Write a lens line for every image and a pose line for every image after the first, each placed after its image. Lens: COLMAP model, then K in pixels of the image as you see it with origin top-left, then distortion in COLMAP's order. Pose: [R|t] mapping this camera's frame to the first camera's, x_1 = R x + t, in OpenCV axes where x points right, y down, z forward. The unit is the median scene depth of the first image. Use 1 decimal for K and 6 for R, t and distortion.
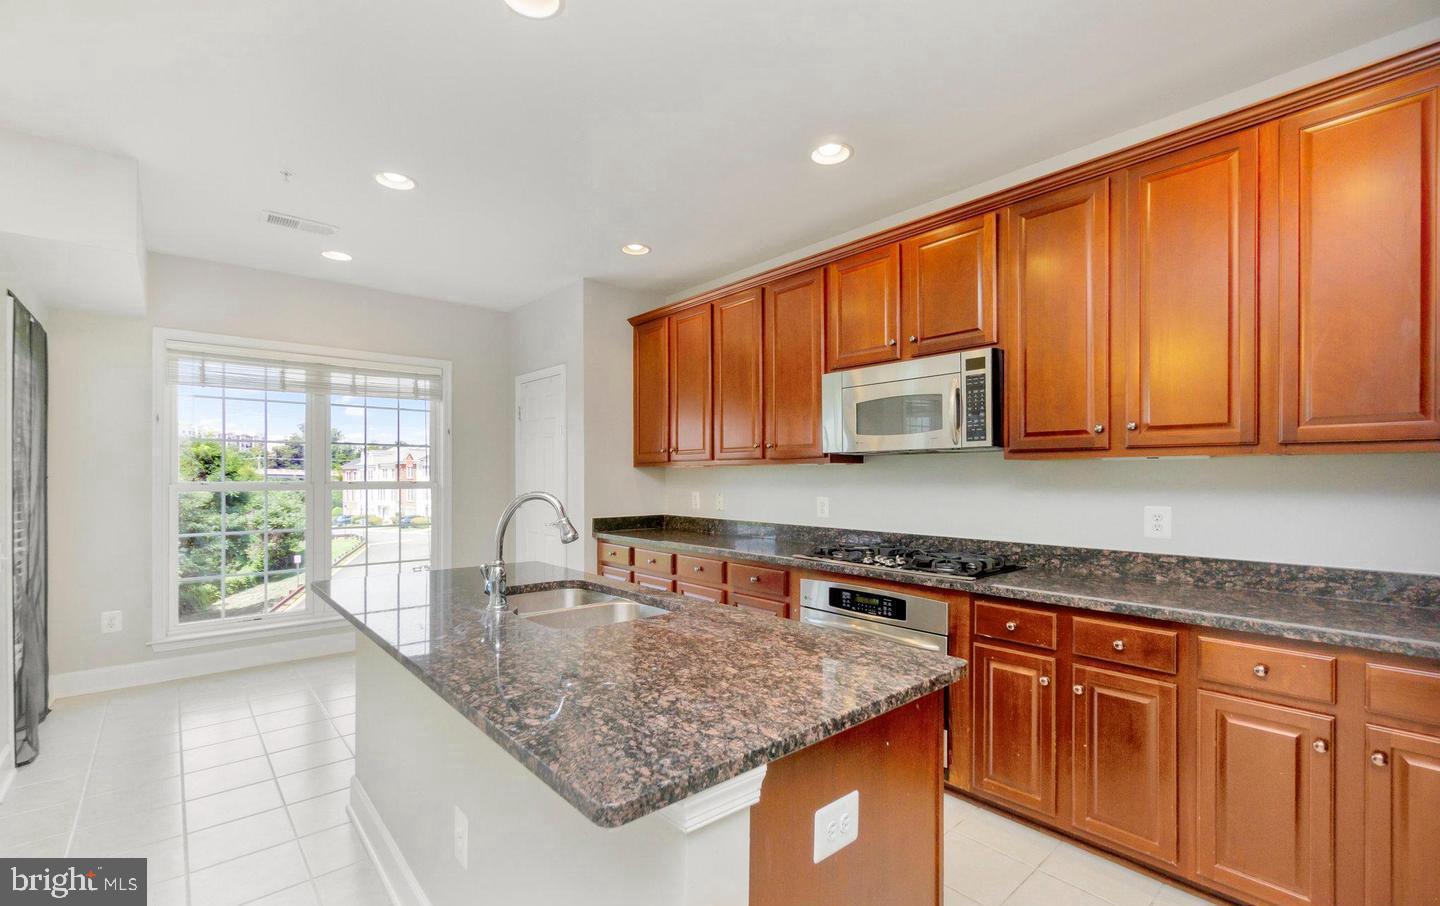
lens RADIAL K [[629.2, 0, 718.7], [0, 629.2, 479.4], [0, 0, 1]] dist [-0.000940, 0.000328]
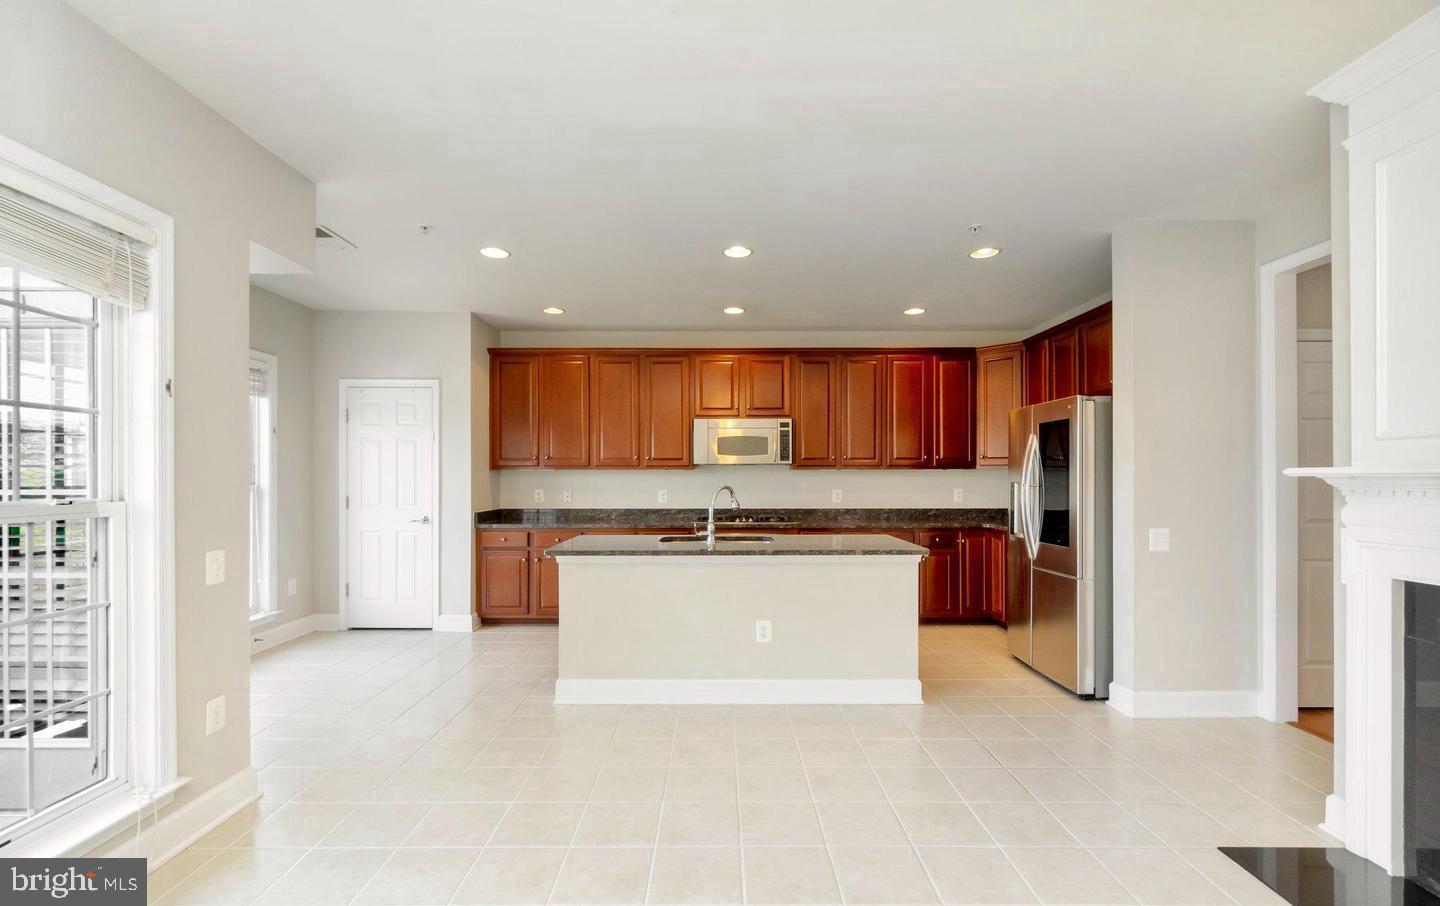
lens RADIAL K [[626.2, 0, 722.6], [0, 626.2, 475.7], [0, 0, 1]] dist [-0.000917, 0.000315]
pose [[0.655951, 0.000158, 0.754803, -1.227390], [0.004756, 0.999979, -0.004343, -0.001607], [-0.754789, 0.006438, 0.655937, -0.222665]]
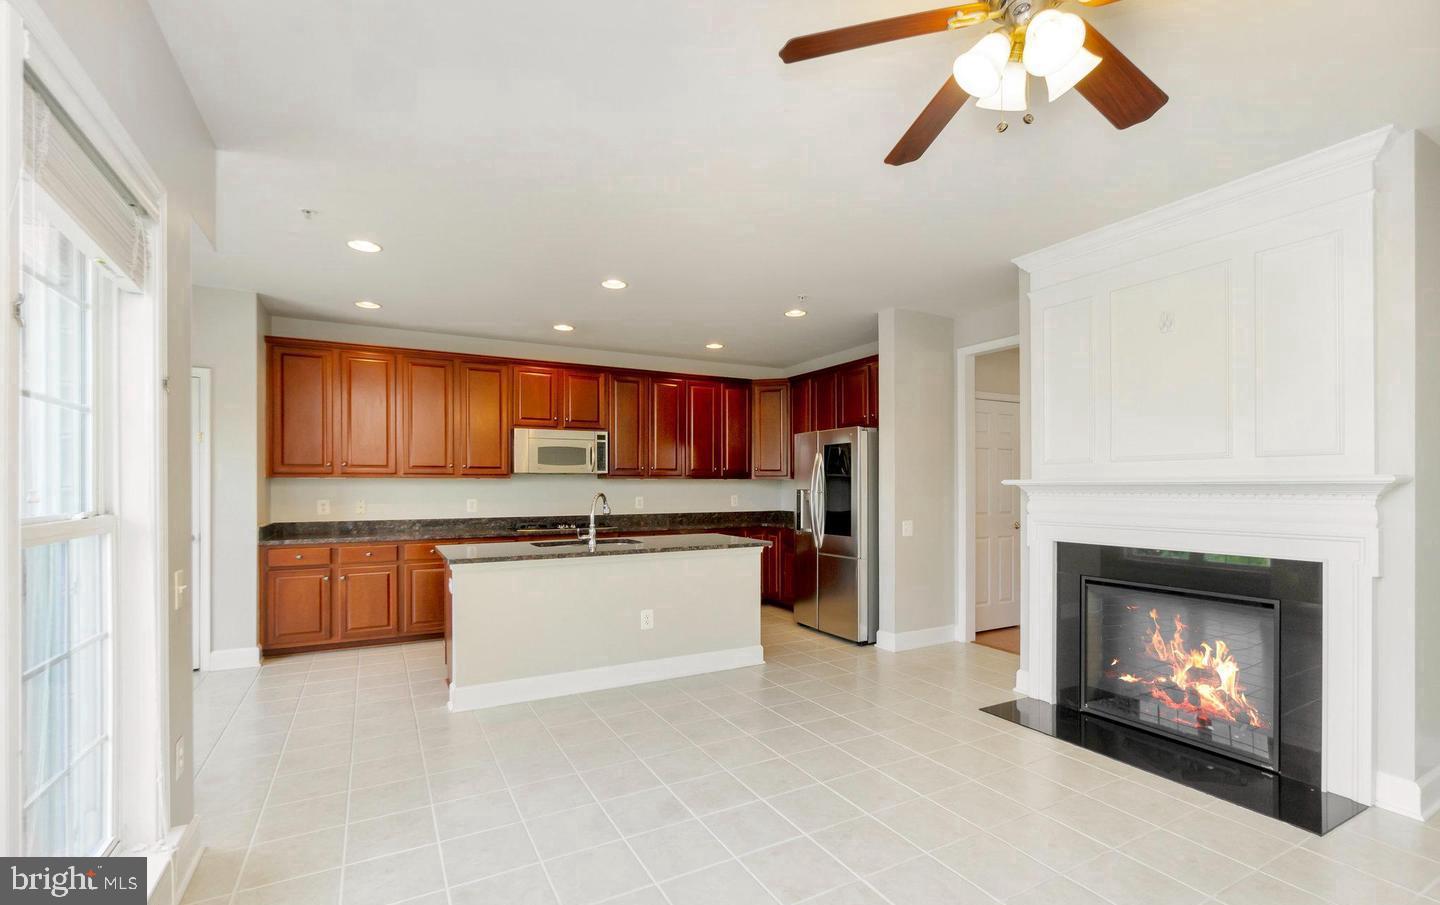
lens RADIAL K [[635.8, 0, 718.2], [0, 635.8, 486.5], [0, 0, 1]] dist [-0.001154, -0.000058]
pose [[0.218726, -0.002550, 0.975783, -1.627440], [0.005722, 0.999983, 0.001331, -0.002912], [-0.975769, 0.005292, 0.218737, 0.060043]]
